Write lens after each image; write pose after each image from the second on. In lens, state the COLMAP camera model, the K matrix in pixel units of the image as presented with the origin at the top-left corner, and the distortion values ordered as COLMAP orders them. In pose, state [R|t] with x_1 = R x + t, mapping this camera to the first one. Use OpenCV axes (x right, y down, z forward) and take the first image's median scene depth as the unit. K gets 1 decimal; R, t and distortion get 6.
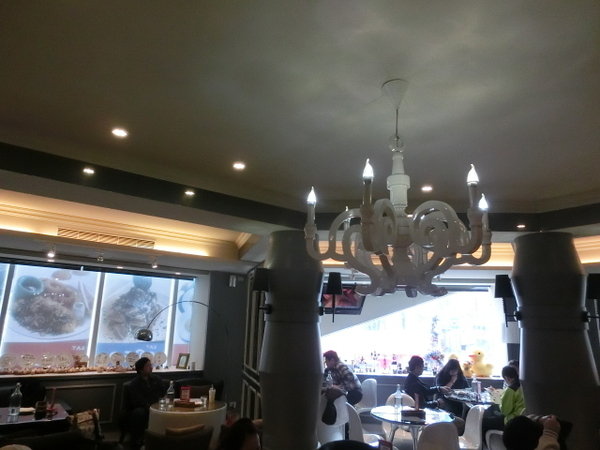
lens RADIAL K [[416.7, 0, 300.0], [0, 416.7, 224.1], [0, 0, 1]] dist [-0.051182, 0.031743]
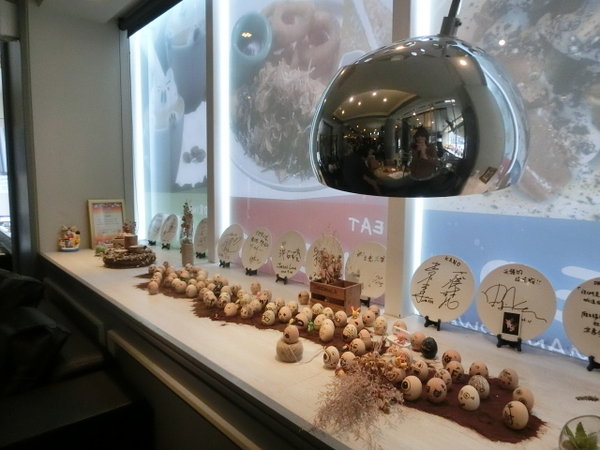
lens RADIAL K [[416.7, 0, 299.1], [0, 416.7, 223.6], [0, 0, 1]] dist [-0.051182, 0.031743]
pose [[0.075465, 0.068705, -0.994779, -0.303902], [0.224139, 0.970925, 0.084061, 0.288460], [0.971631, -0.229312, 0.057871, 1.011853]]
